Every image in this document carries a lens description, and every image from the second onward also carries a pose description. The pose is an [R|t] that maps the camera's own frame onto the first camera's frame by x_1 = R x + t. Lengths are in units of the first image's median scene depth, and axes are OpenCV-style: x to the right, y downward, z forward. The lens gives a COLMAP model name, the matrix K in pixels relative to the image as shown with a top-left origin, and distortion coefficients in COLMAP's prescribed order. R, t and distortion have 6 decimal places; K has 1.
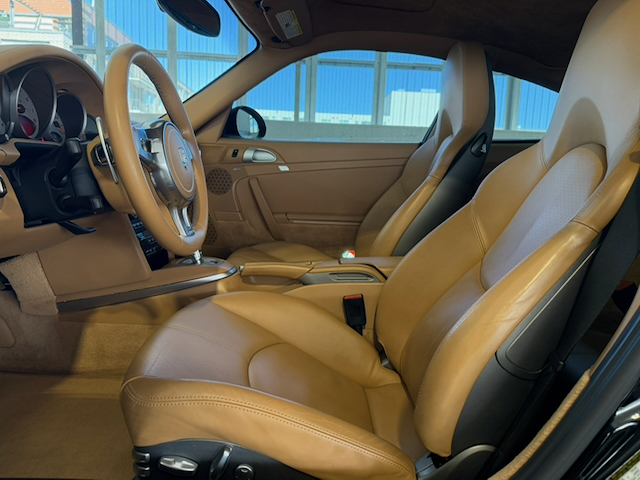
lens RADIAL K [[455.2, 0, 320.0], [0, 455.2, 240.0], [0, 0, 1]] dist [0.085559, -0.114387]
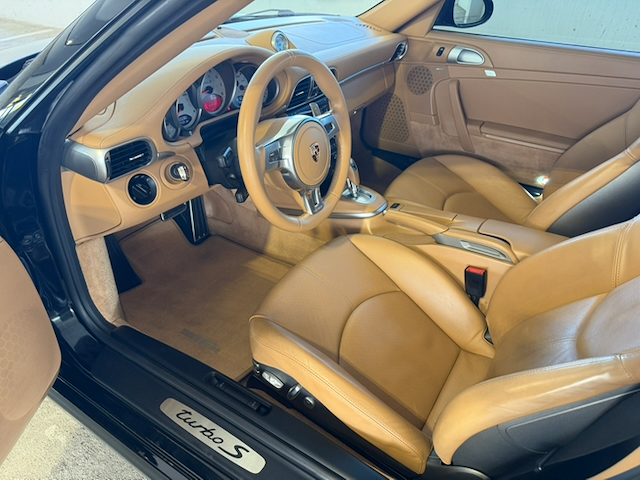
lens RADIAL K [[455.2, 0, 320.0], [0, 455.2, 240.0], [0, 0, 1]] dist [0.085559, -0.114387]
pose [[0.845291, 0.280294, -0.454882, 0.146955], [-0.078023, 0.906979, 0.413885, -0.218333], [0.528578, -0.314362, 0.788531, 0.009962]]
